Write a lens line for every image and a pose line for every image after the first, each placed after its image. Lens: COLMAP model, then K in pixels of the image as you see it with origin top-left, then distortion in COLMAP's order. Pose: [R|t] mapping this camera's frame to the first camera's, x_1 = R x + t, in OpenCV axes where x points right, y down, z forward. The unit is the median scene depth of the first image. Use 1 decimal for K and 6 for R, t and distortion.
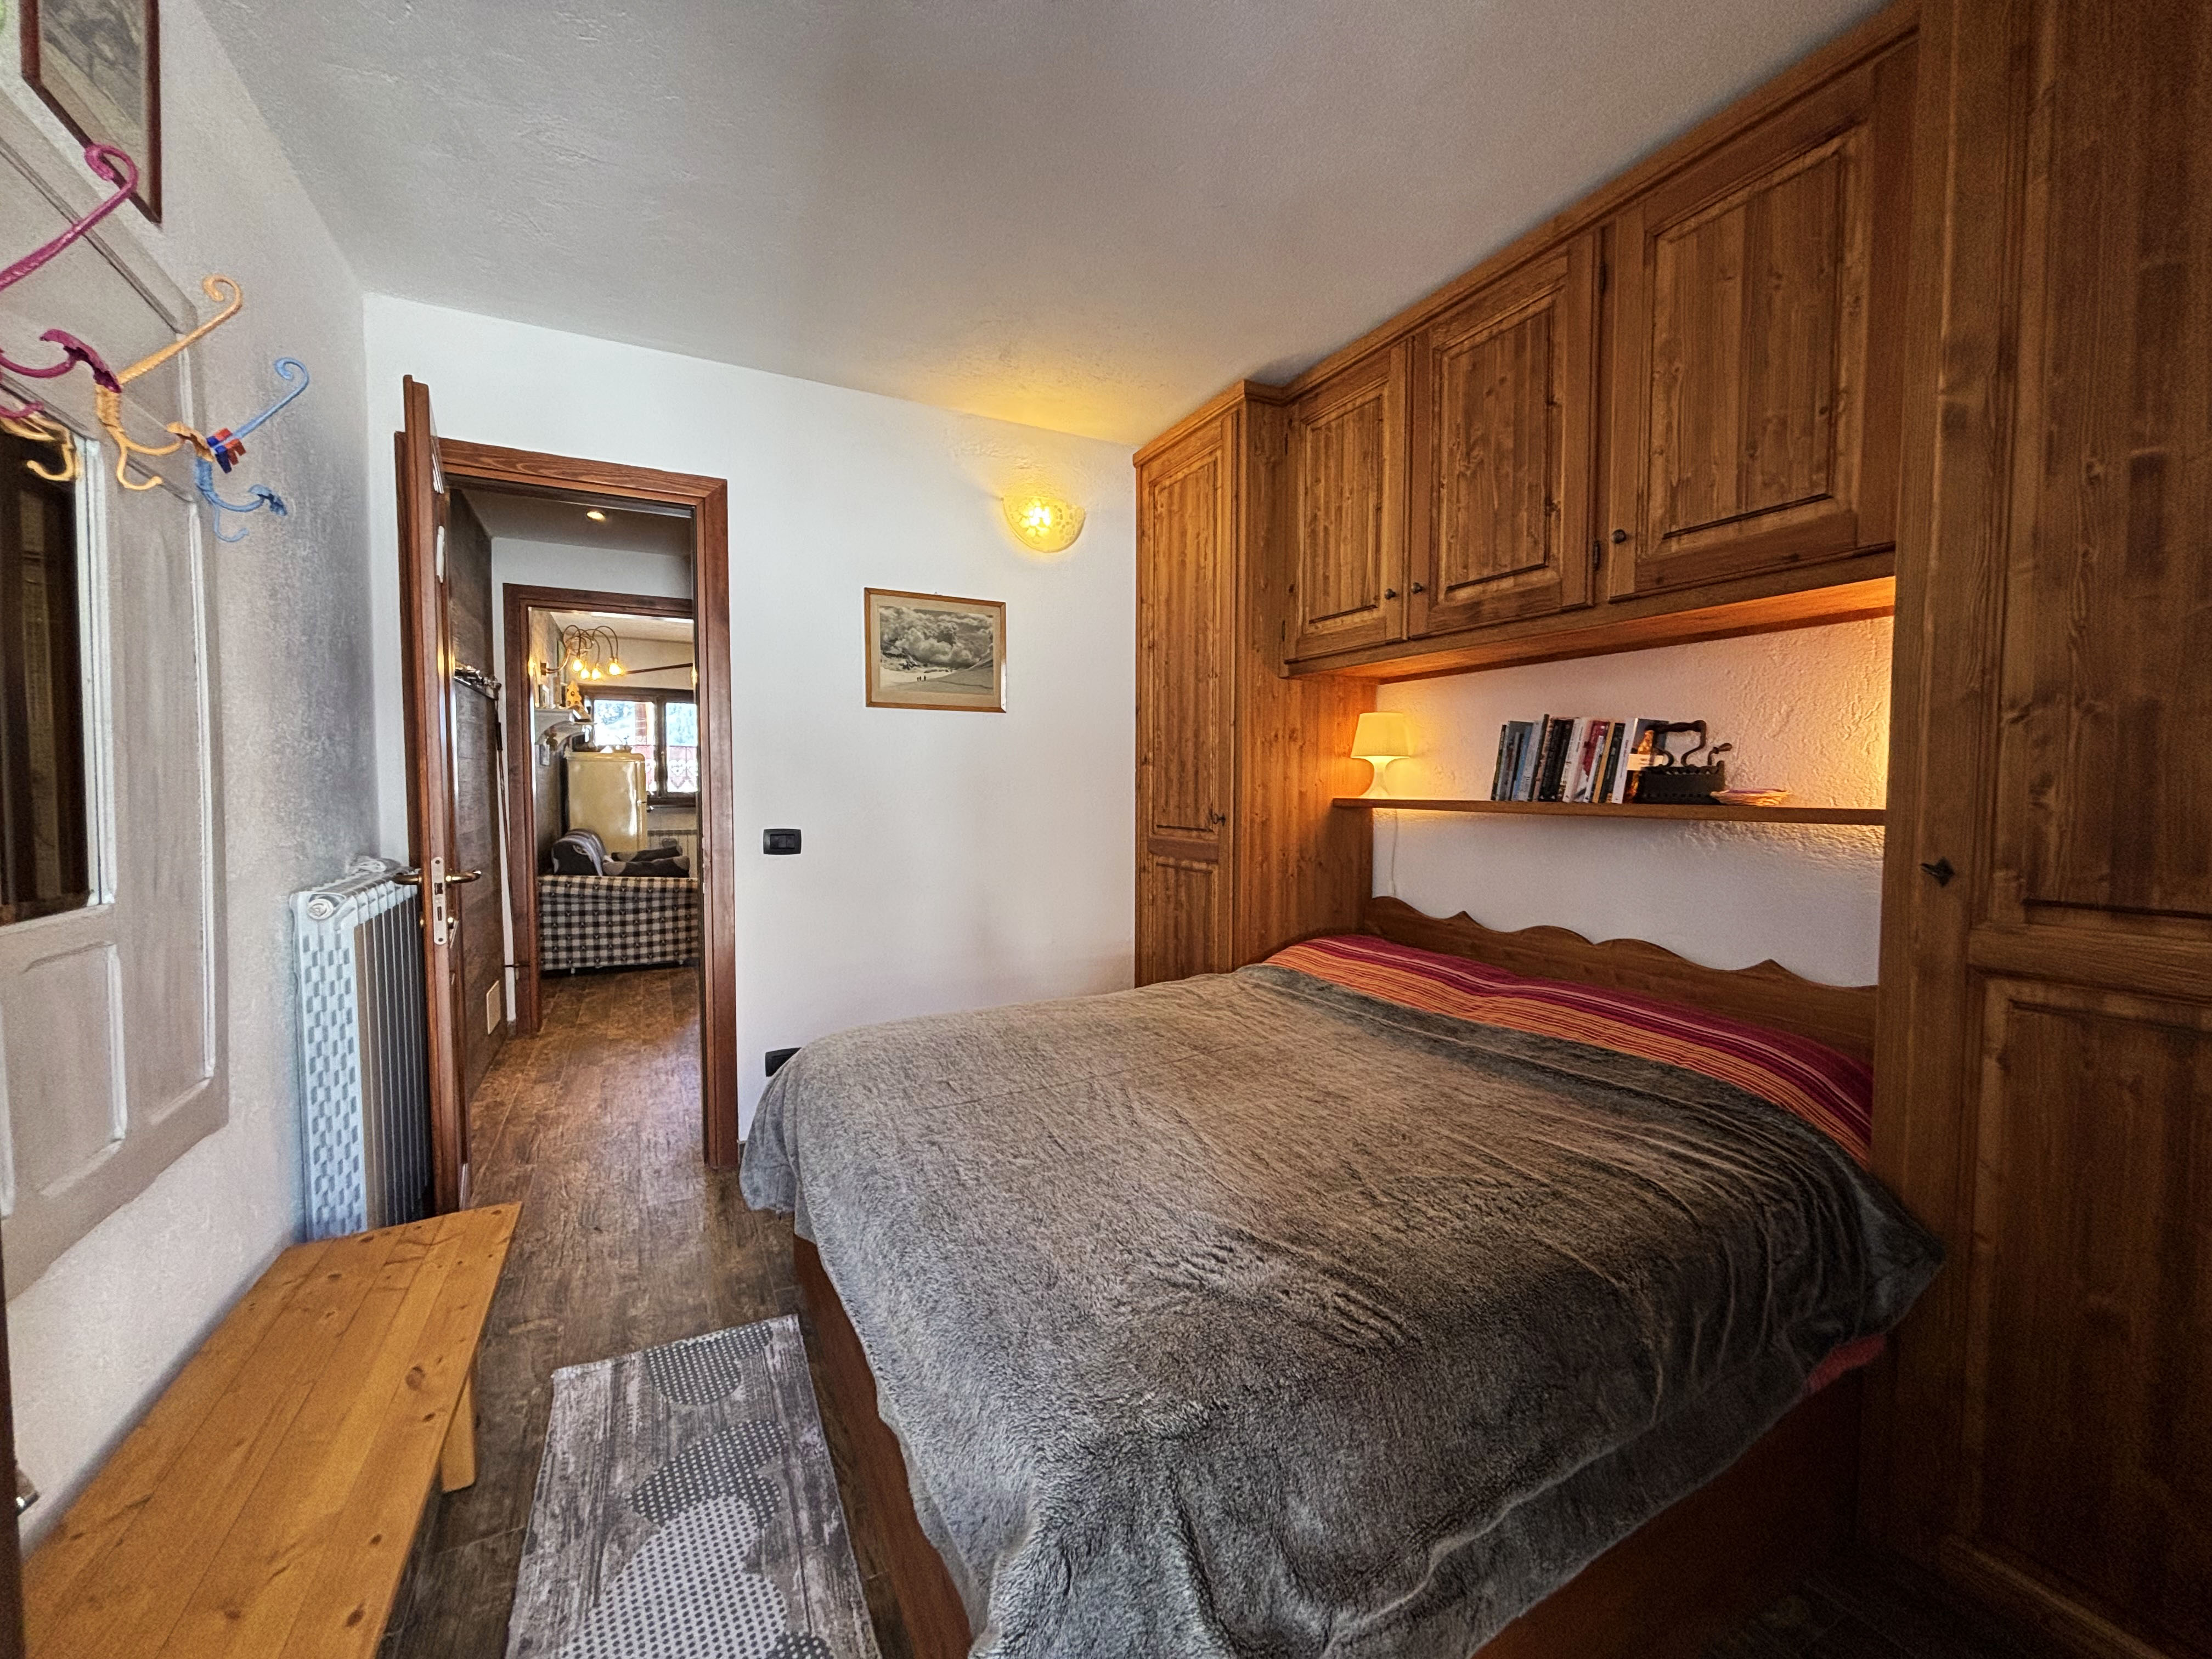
lens RADIAL K [[884.8, 0, 1089.2], [0, 884.8, 819.6], [0, 0, 1]] dist [-0.001509, -0.000190]
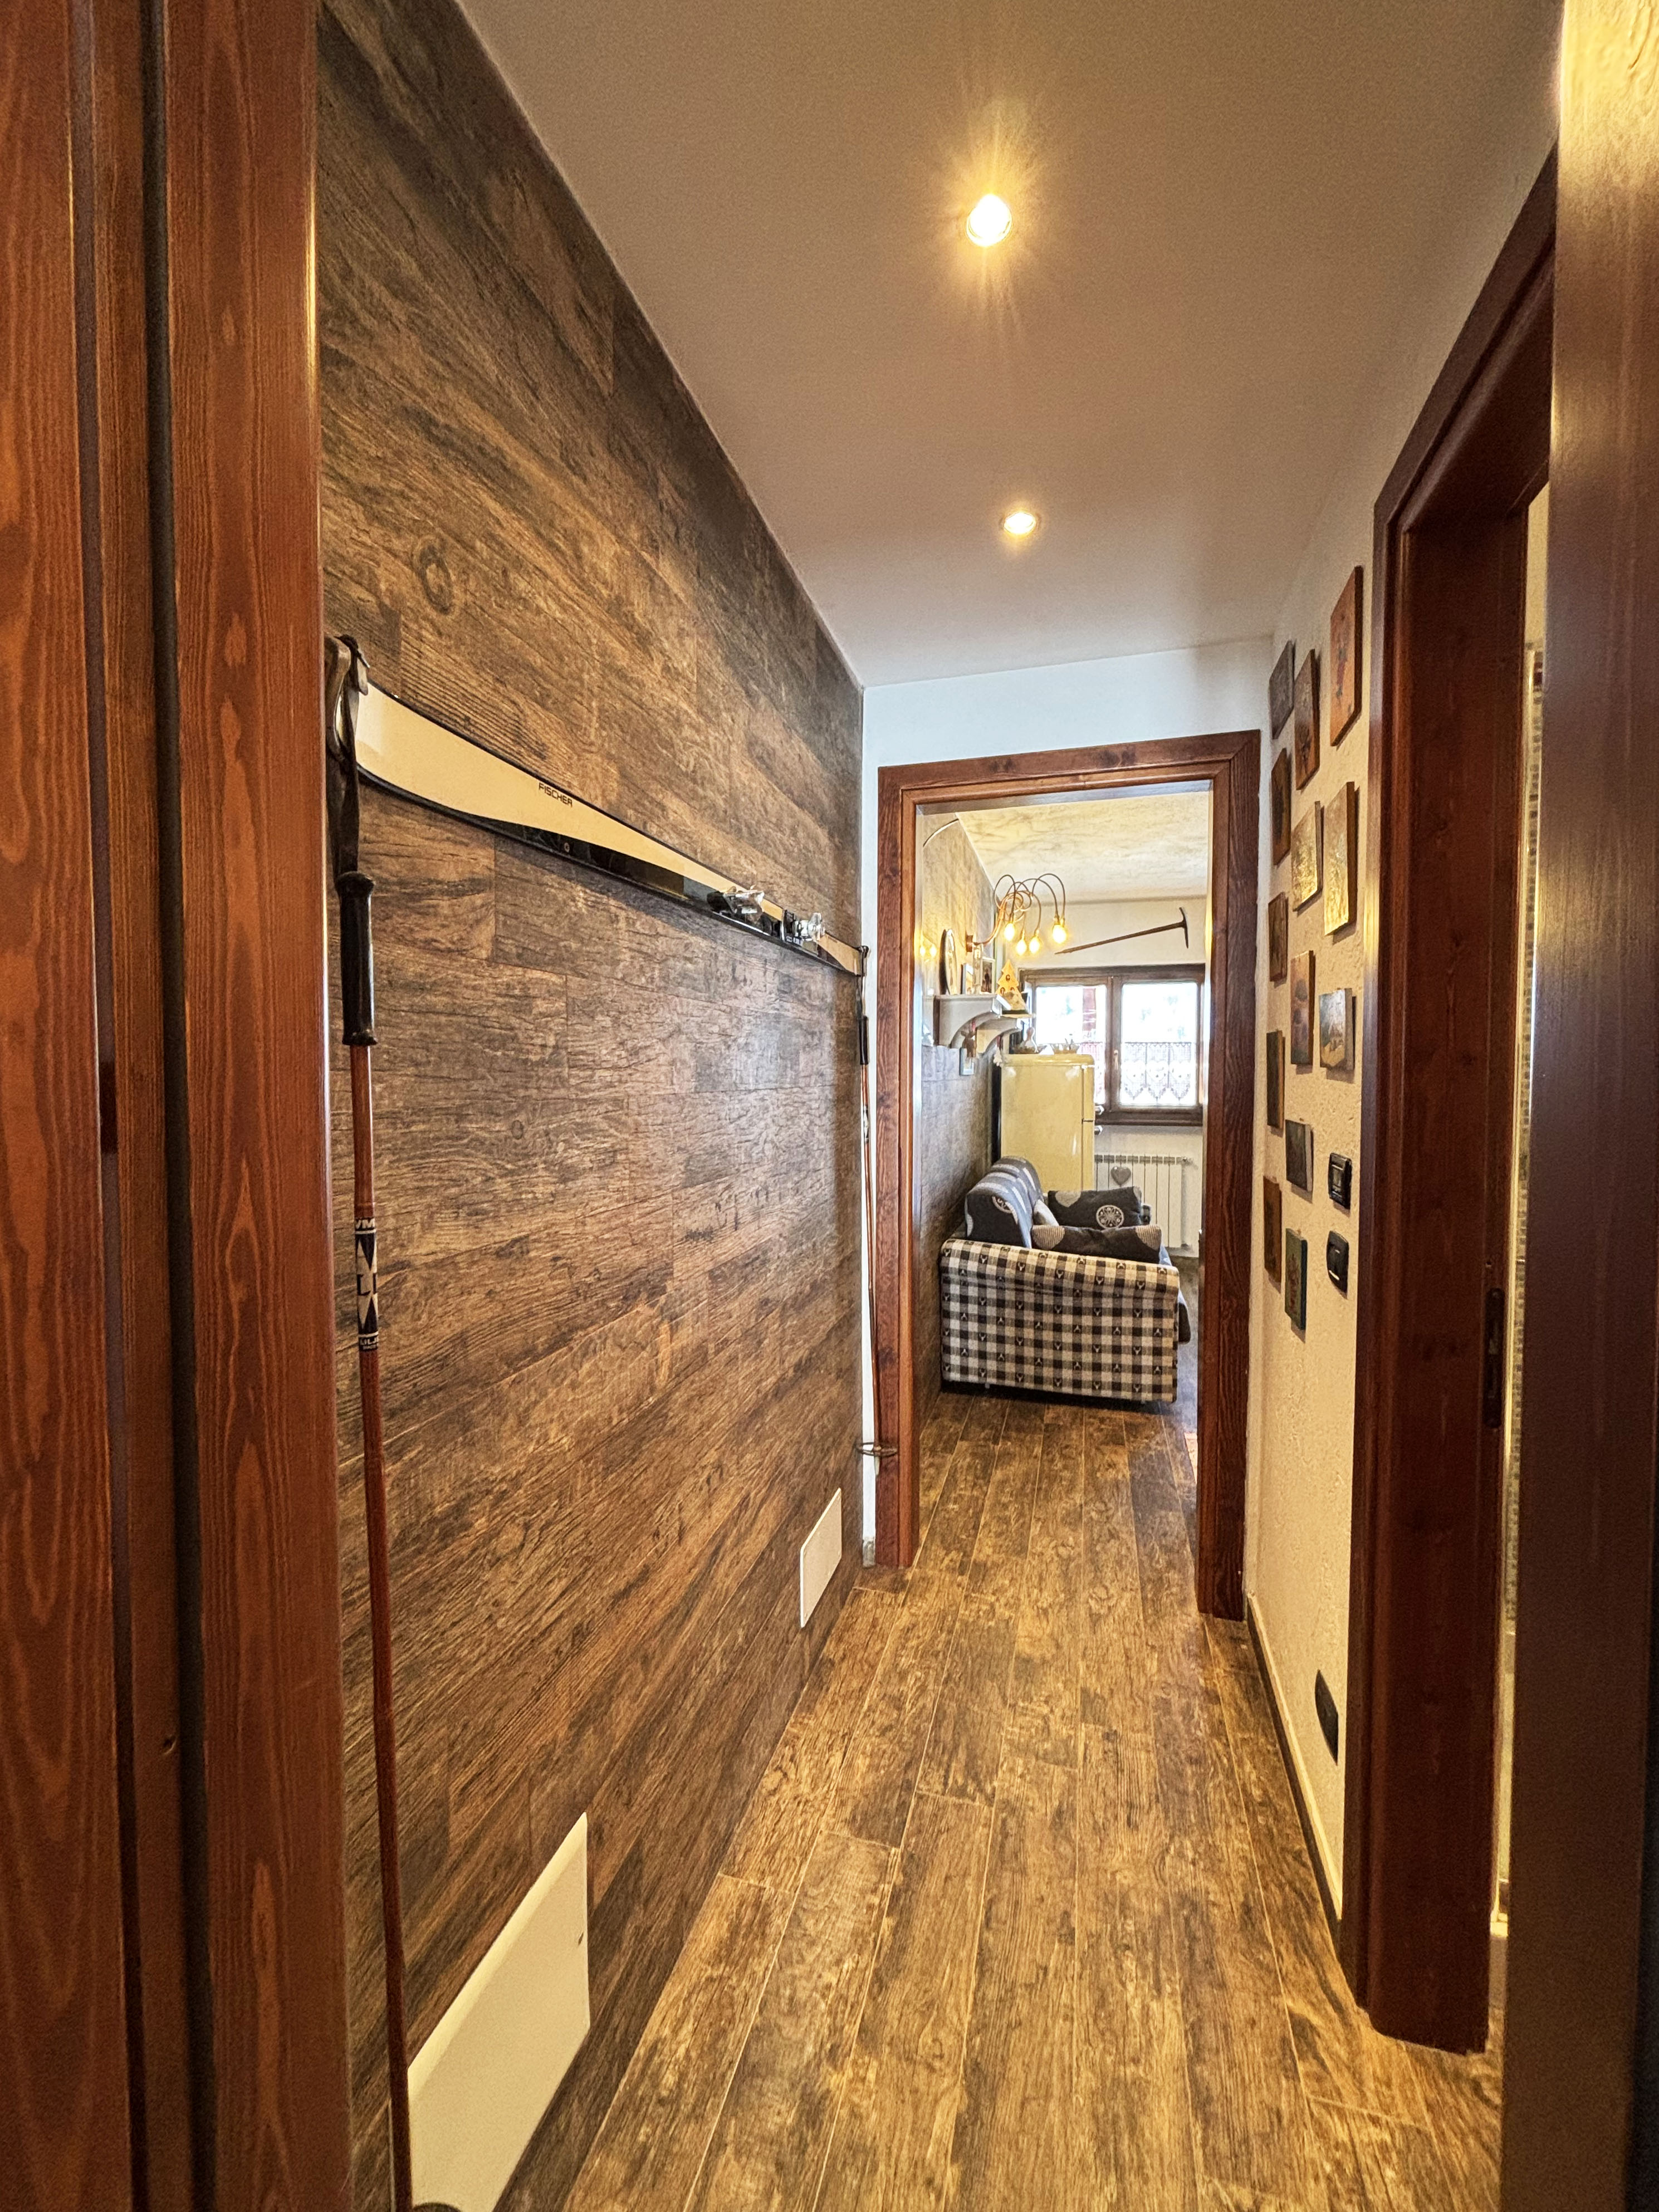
lens RADIAL K [[884.8, 0, 820.1], [0, 884.8, 1100.9], [0, 0, 1]] dist [-0.001509, -0.000190]
pose [[0.726089, 0.022179, -0.687243, -0.218934], [-0.030109, 0.999547, 0.000447, -0.040028], [0.686941, 0.020368, 0.726428, 0.420664]]
